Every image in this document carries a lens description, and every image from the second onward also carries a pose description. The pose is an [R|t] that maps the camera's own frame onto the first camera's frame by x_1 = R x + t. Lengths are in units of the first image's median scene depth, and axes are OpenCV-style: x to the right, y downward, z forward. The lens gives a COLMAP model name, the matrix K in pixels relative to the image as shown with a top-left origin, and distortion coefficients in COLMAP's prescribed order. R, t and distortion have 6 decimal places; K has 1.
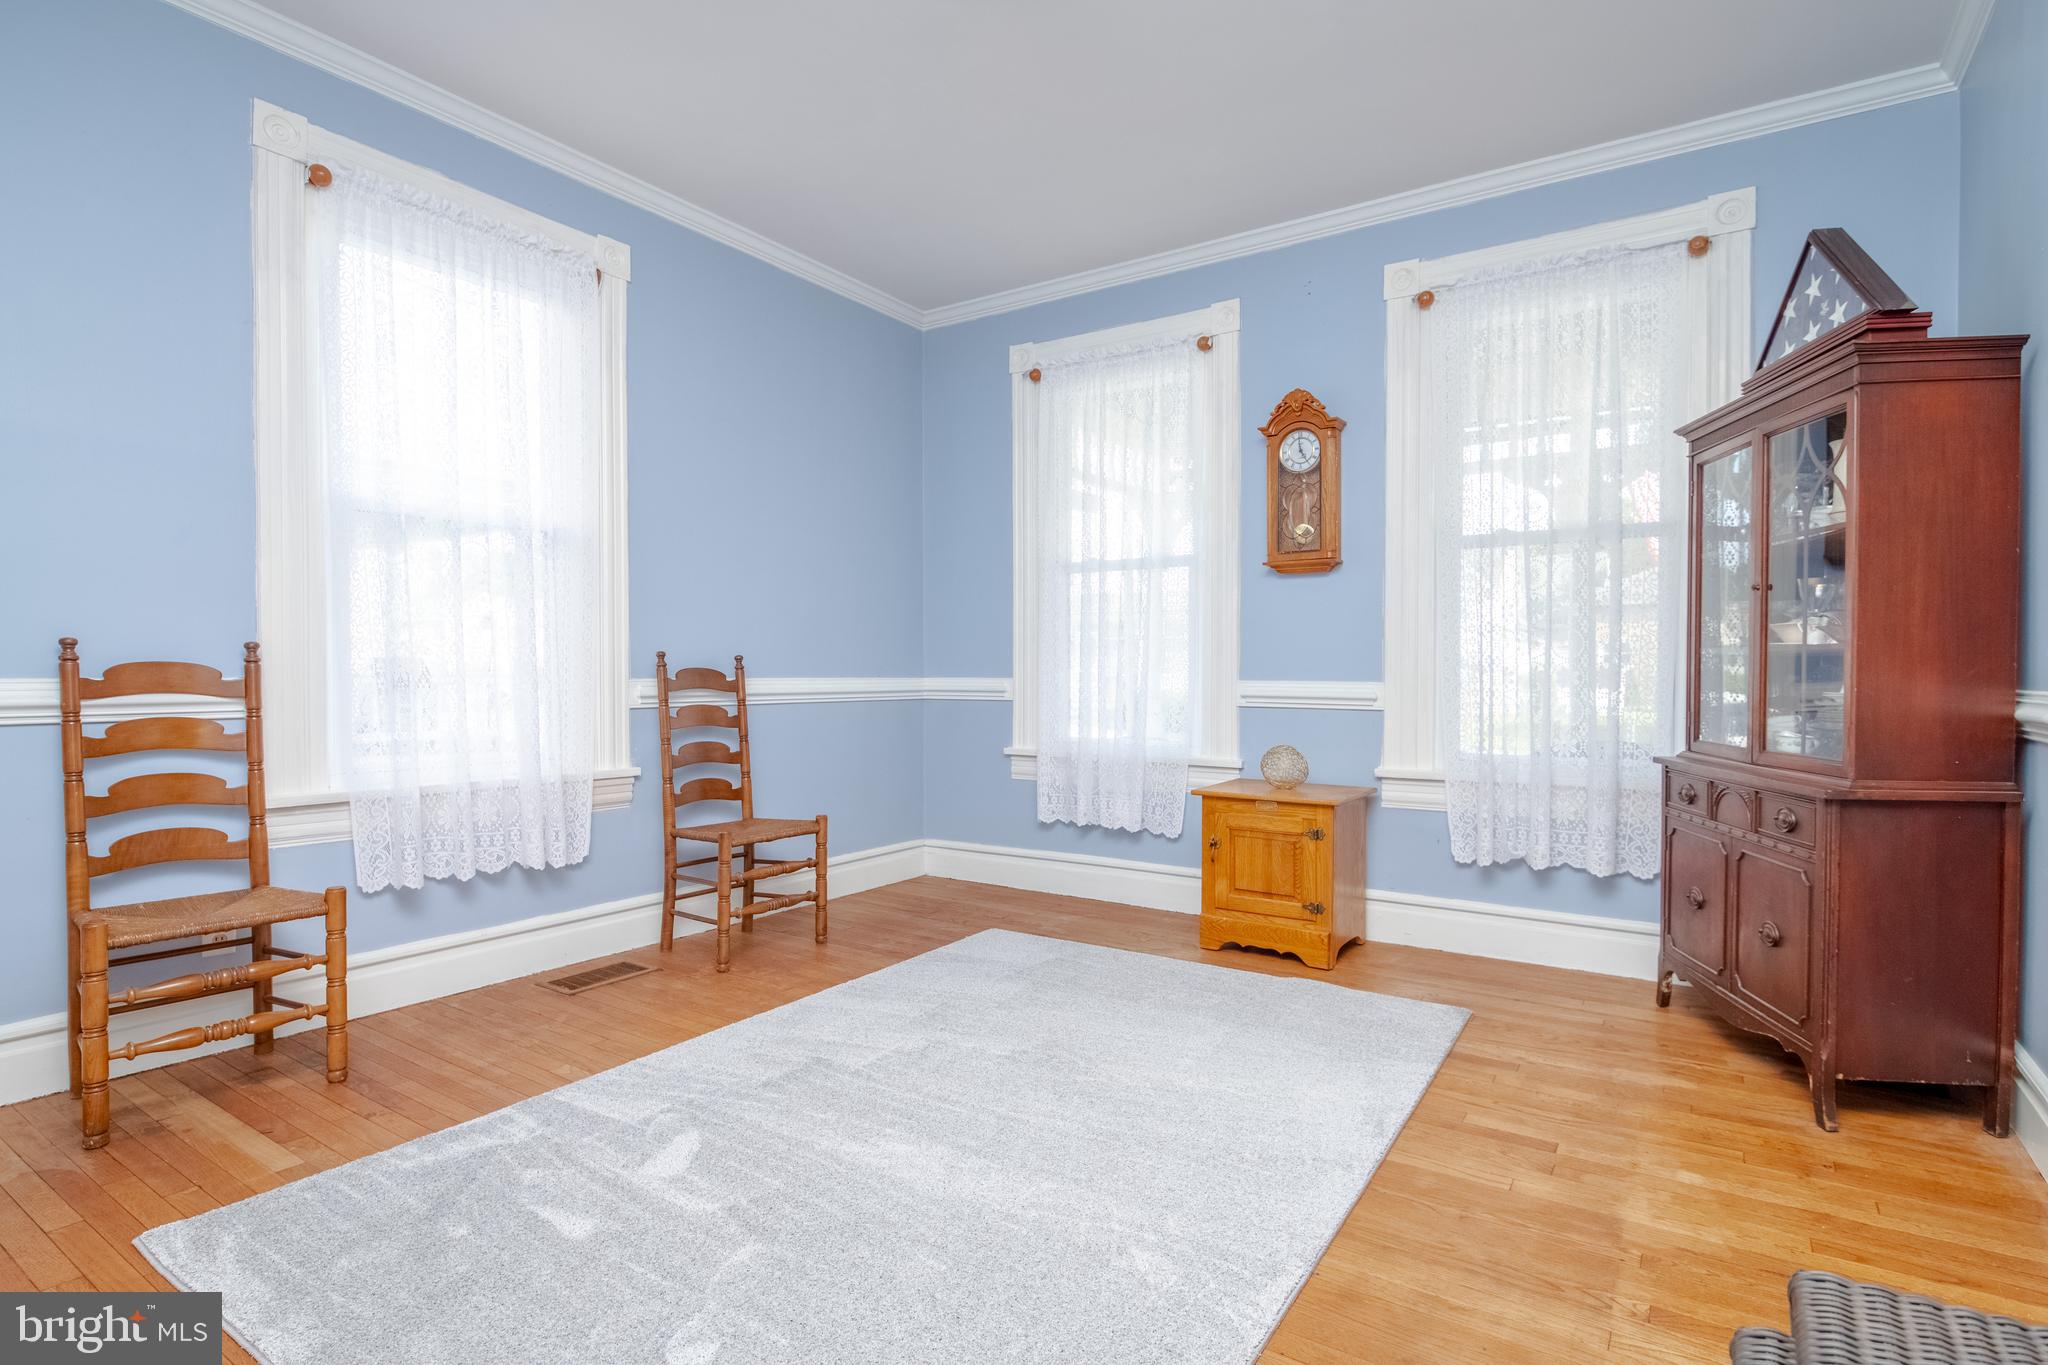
lens RADIAL K [[1042.3, 0, 1033.9], [0, 1042.3, 692.0], [0, 0, 1]] dist [-0.001273, -0.001236]
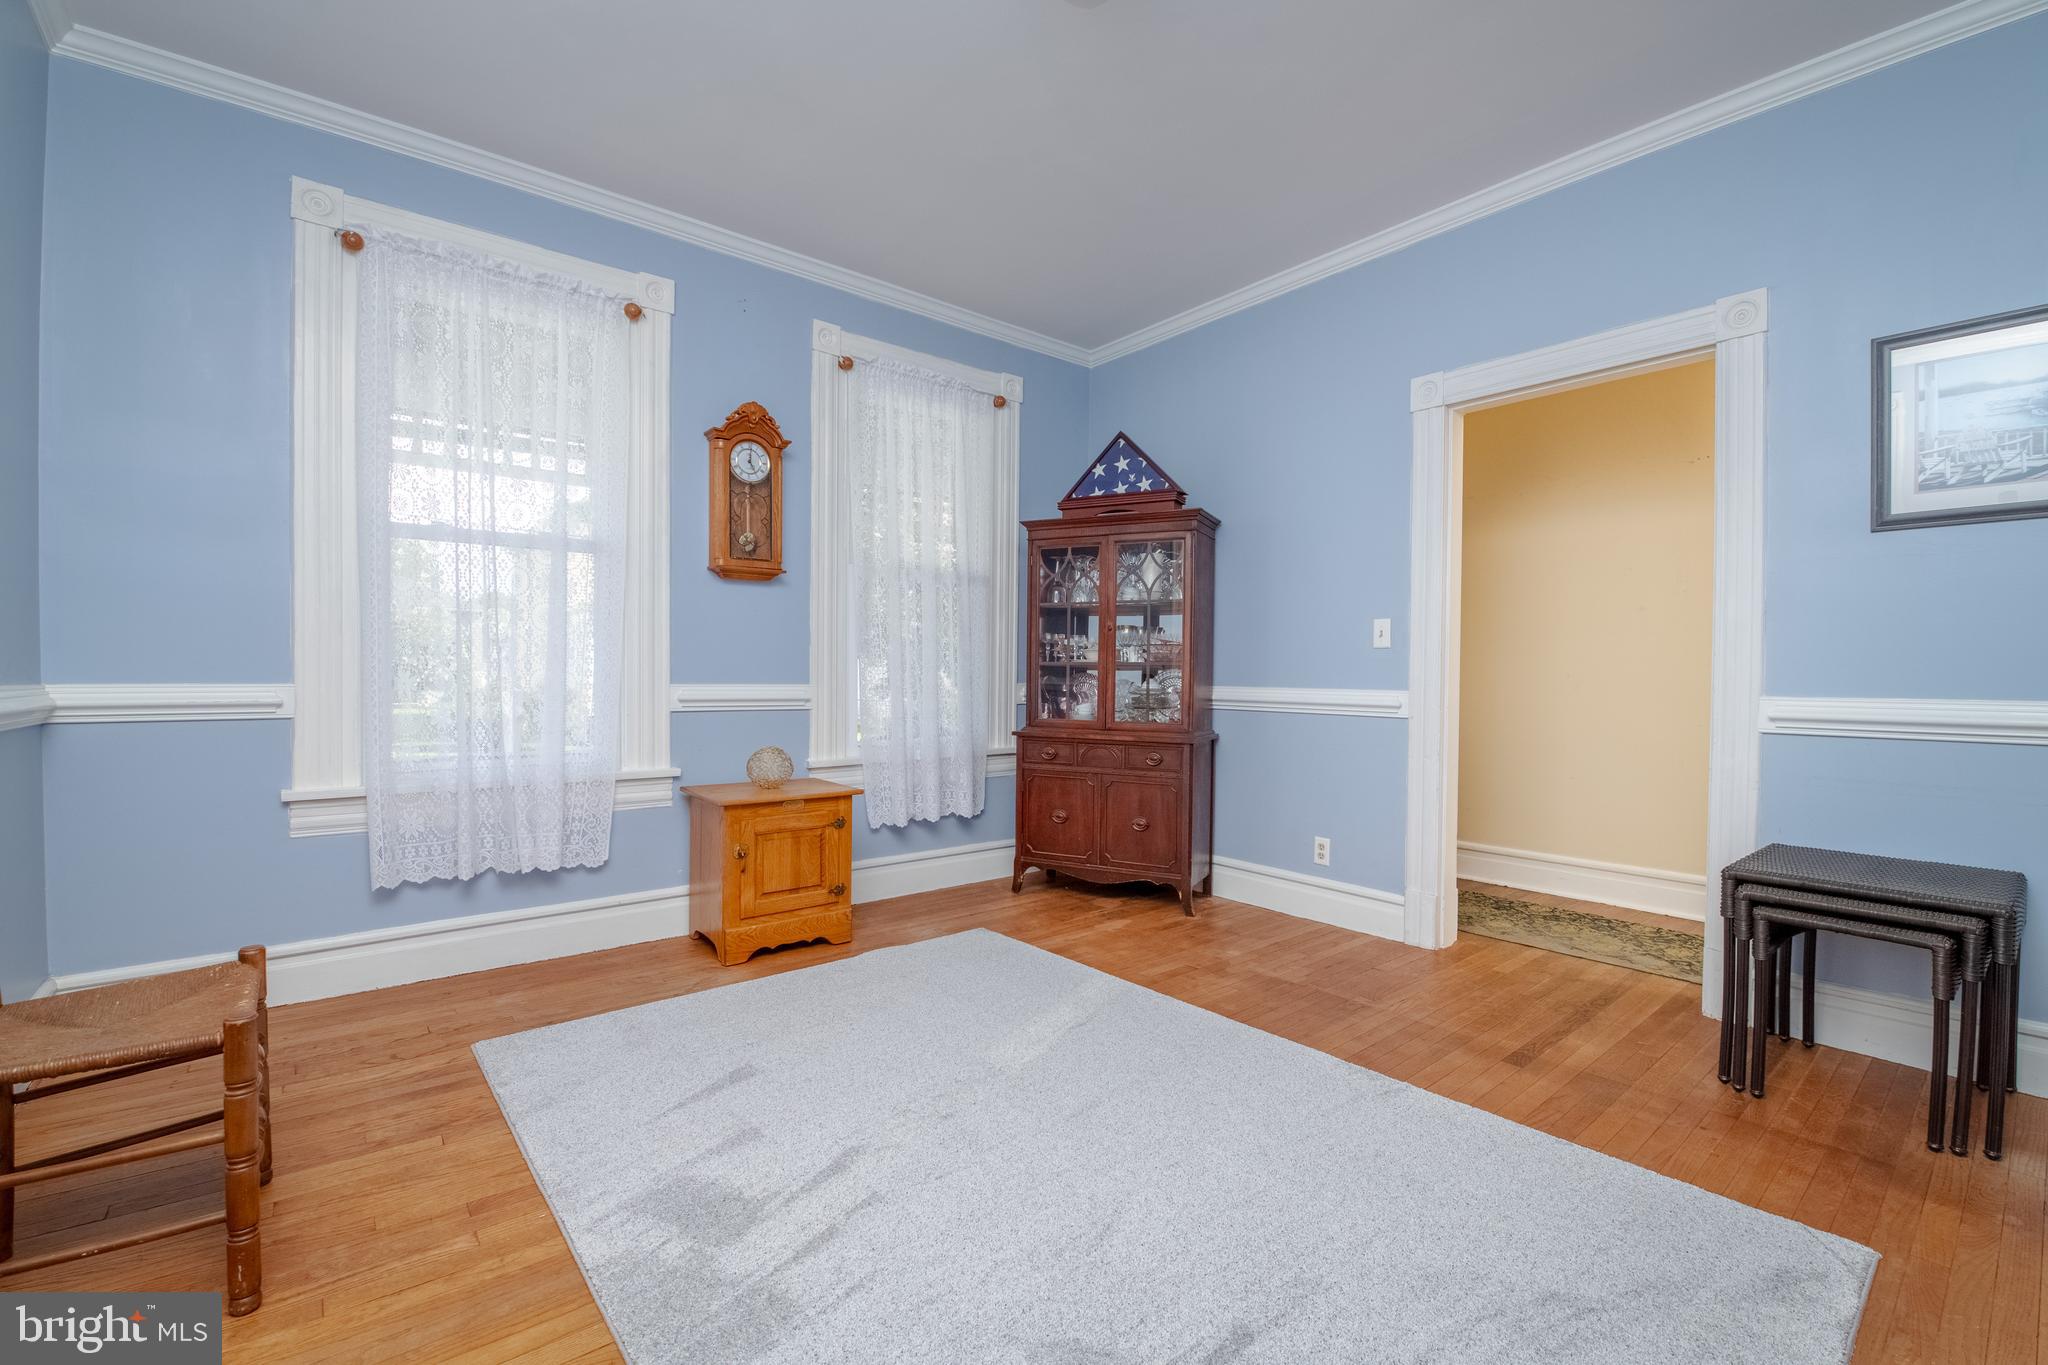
lens RADIAL K [[880.3, 0, 1051.6], [0, 880.3, 689.2], [0, 0, 1]] dist [0.000854, -0.015458]
pose [[0.265278, -0.015286, 0.964051, -0.546899], [0.013584, 0.999834, 0.012115, -0.012889], [-0.964076, 0.009882, 0.265442, 0.515800]]
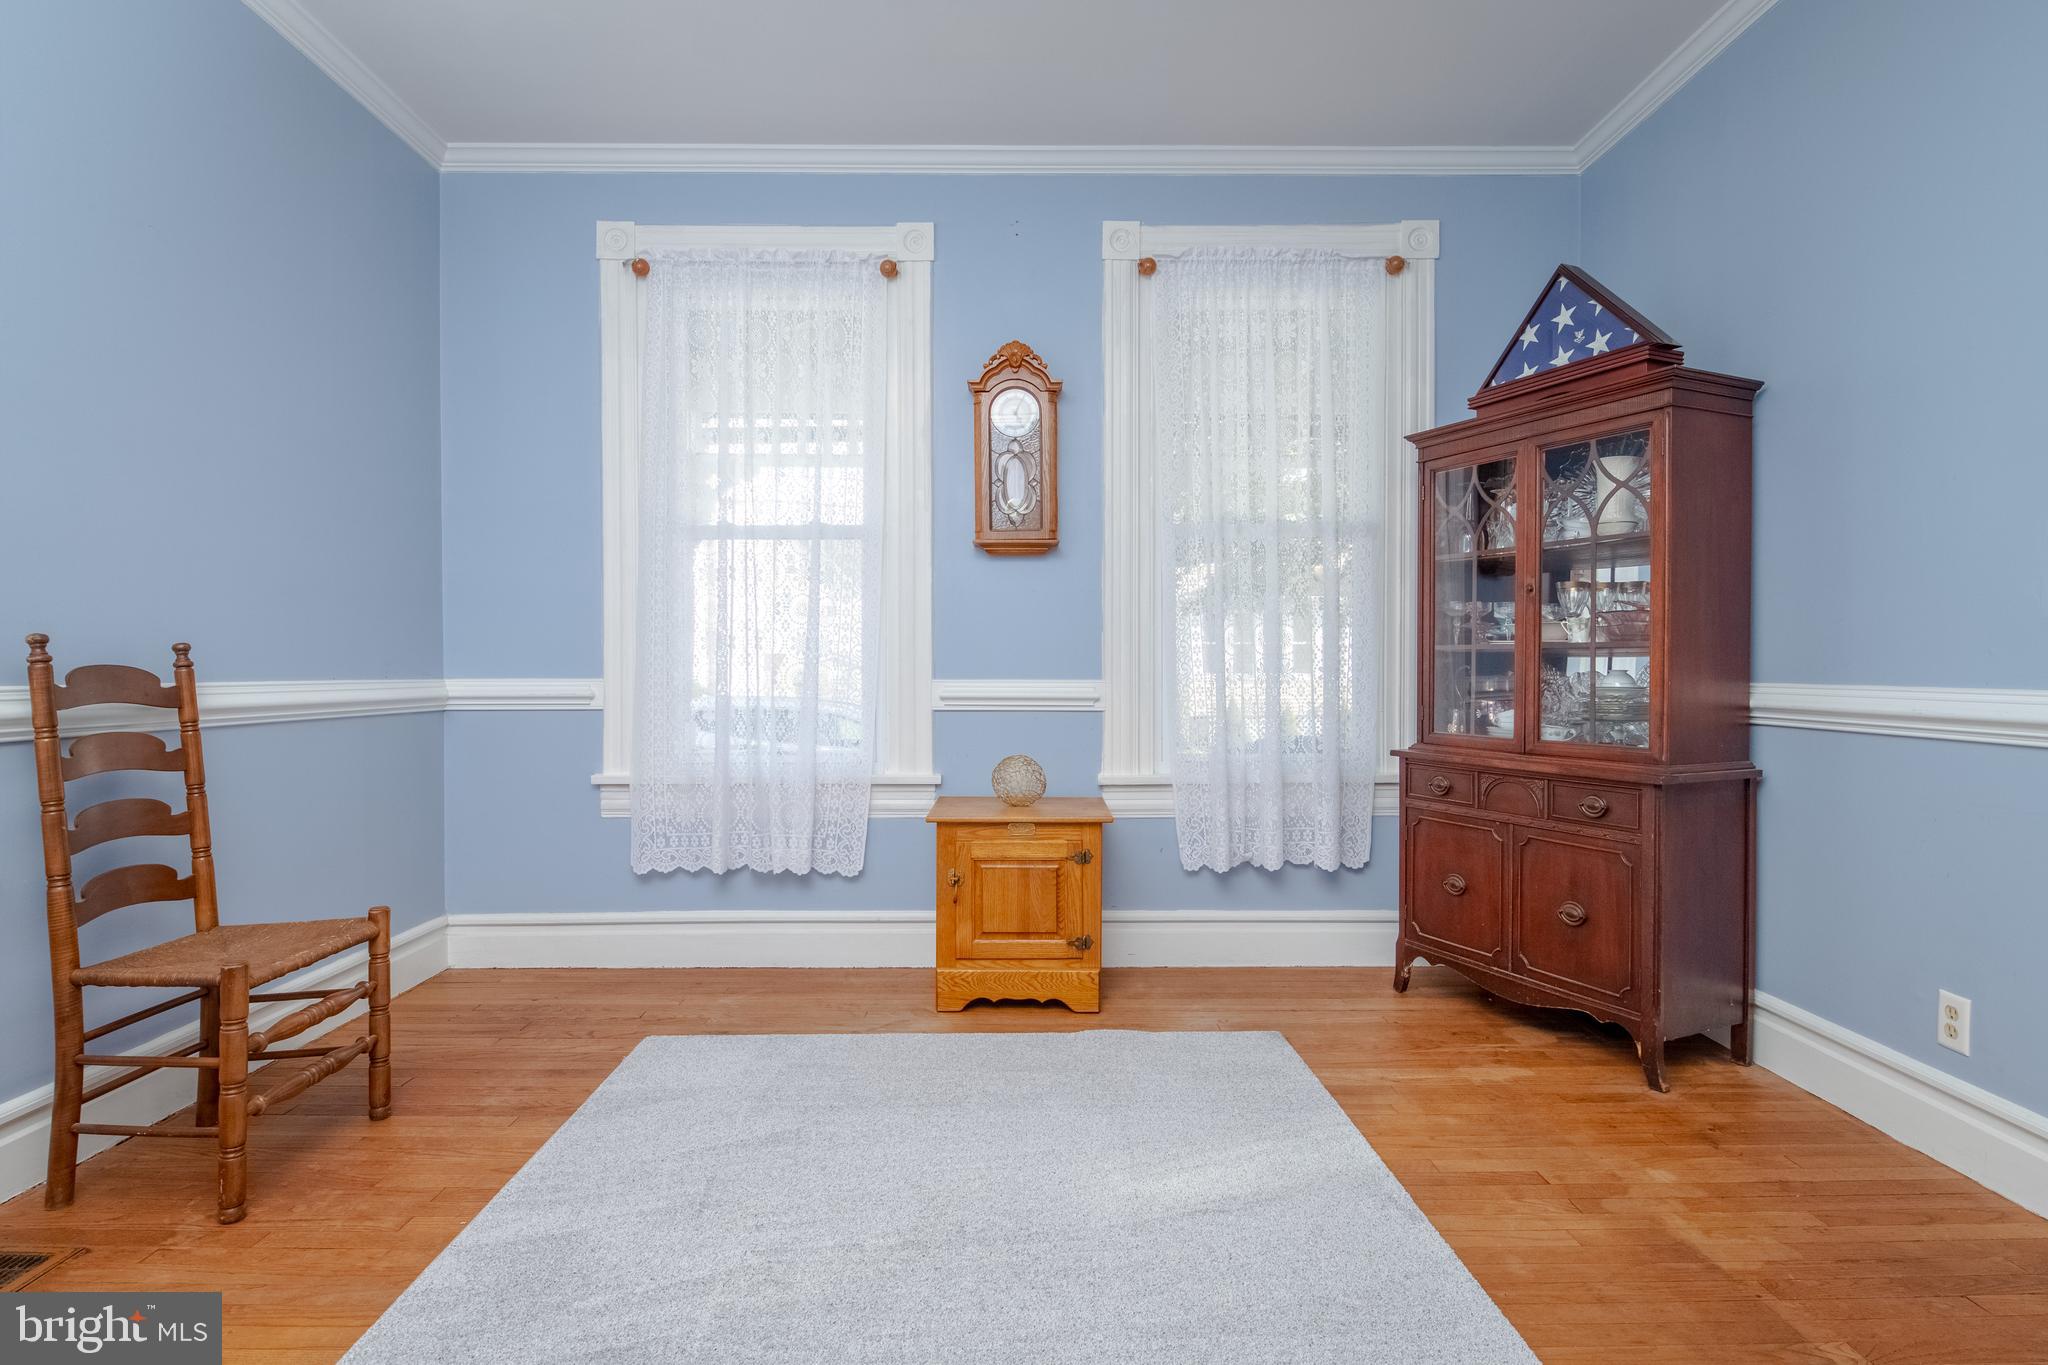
lens RADIAL K [[1067.9, 0, 1025.5], [0, 1067.9, 677.4], [0, 0, 1]] dist [0.005428, -0.007680]
pose [[0.824446, -0.007433, 0.565892, -0.257700], [0.013935, 0.999877, -0.007168, -0.006158], [-0.565769, 0.013796, 0.824448, 0.286330]]
